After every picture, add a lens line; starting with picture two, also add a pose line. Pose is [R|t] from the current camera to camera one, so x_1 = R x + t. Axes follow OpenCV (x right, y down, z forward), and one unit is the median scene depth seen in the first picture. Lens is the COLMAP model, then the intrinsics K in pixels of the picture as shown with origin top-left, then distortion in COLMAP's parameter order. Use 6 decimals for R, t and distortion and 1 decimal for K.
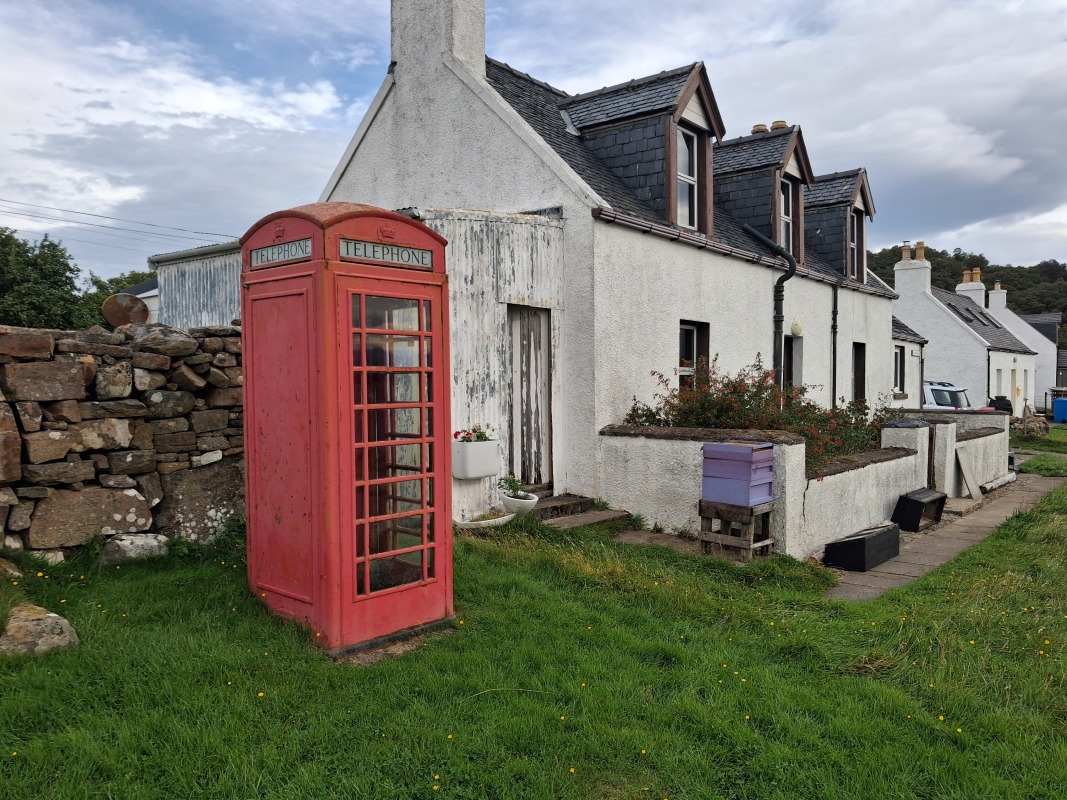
lens RADIAL K [[860.4, 0, 533.5], [0, 860.4, 400.0], [0, 0, 1]] dist [0.107245, -0.311989]
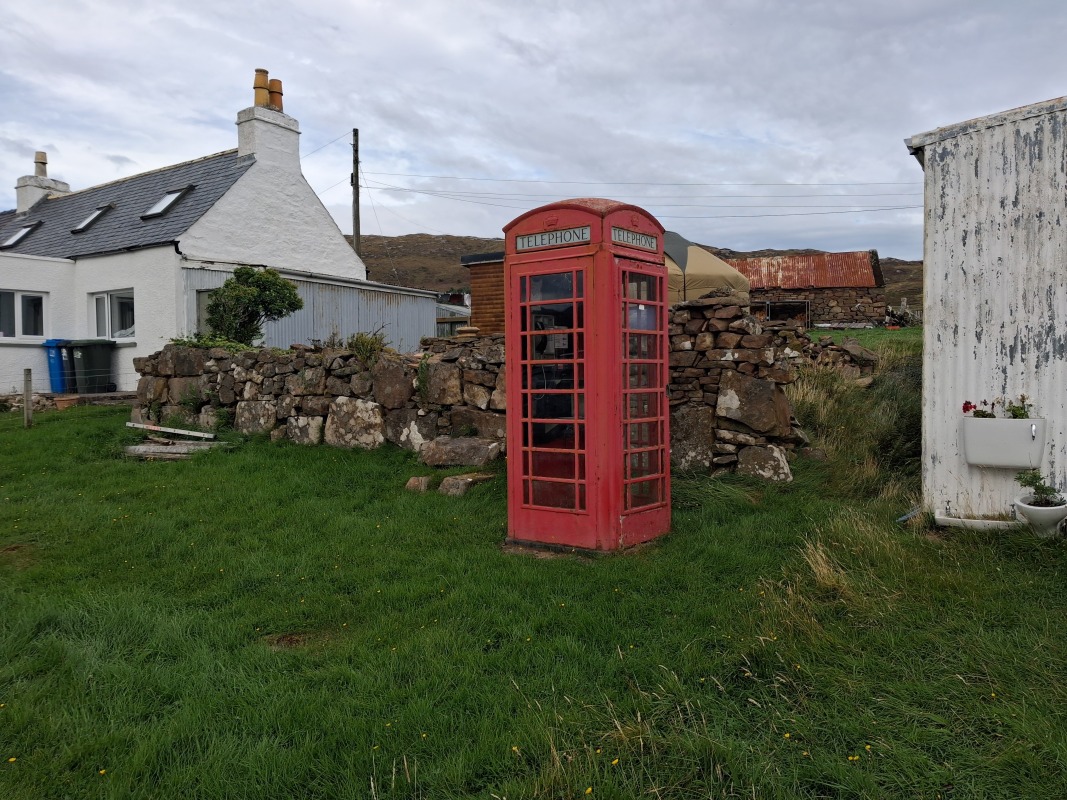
lens RADIAL K [[860.4, 0, 533.5], [0, 860.4, 400.0], [0, 0, 1]] dist [0.107245, -0.311989]
pose [[0.044687, 0.029009, -0.998580, 1.058703], [-0.014732, 0.999489, 0.028376, 0.027379], [0.998892, 0.013443, 0.045092, 0.906299]]
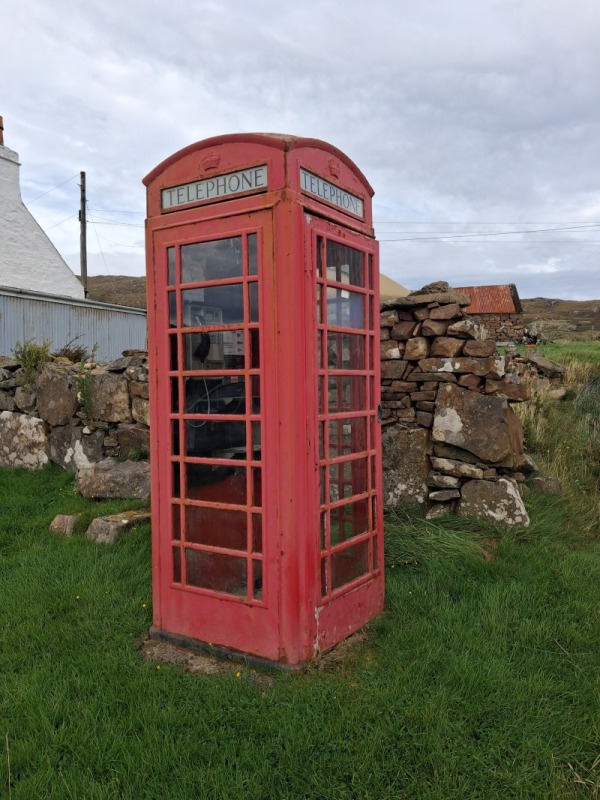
lens RADIAL K [[645.1, 0, 329.2], [0, 645.1, 400.7], [0, 0, 1]] dist [0.107245, -0.311989]
pose [[0.171843, 0.027060, -0.984753, 0.463452], [-0.013831, 0.999590, 0.025054, 0.016819], [0.985027, 0.009315, 0.172147, 0.989920]]
